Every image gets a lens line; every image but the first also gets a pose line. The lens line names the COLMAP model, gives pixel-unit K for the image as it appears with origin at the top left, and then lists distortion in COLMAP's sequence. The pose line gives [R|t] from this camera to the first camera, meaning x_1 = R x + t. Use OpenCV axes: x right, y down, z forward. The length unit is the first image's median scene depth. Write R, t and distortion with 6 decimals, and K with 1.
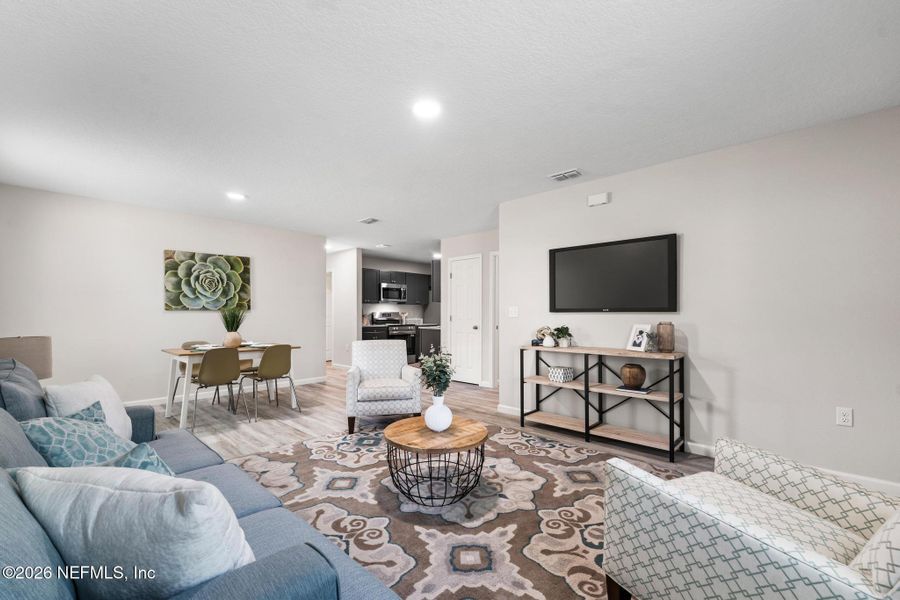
lens RADIAL K [[367.4, 0, 443.2], [0, 367.4, 305.5], [0, 0, 1]] dist [0.003957, 0.001901]
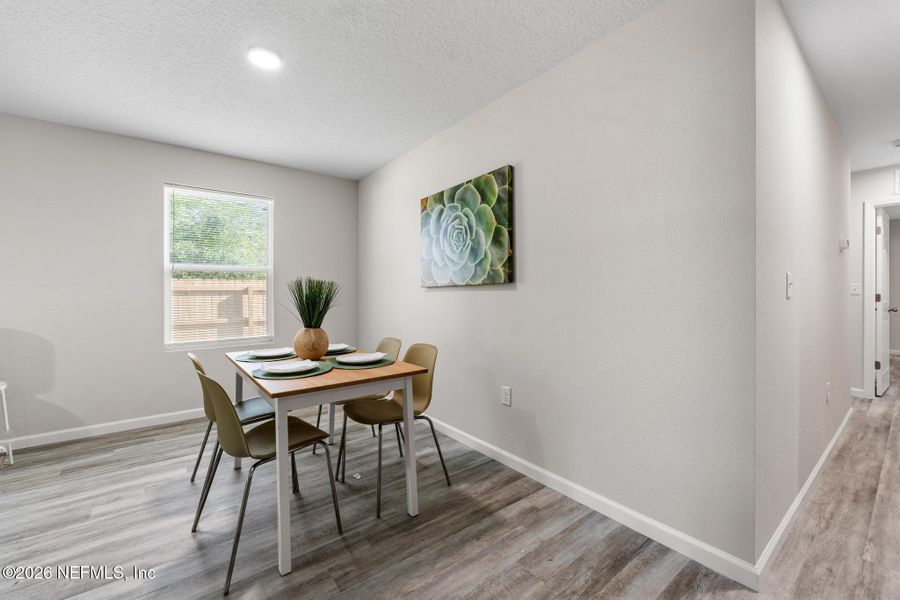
lens RADIAL K [[367.4, 0, 452.5], [0, 367.4, 297.8], [0, 0, 1]] dist [0.003957, 0.001901]
pose [[-0.154346, 0.004824, -0.988005, -0.087585], [0.007268, 0.999967, 0.003747, 0.027779], [0.987990, -0.006602, -0.154376, 1.076216]]
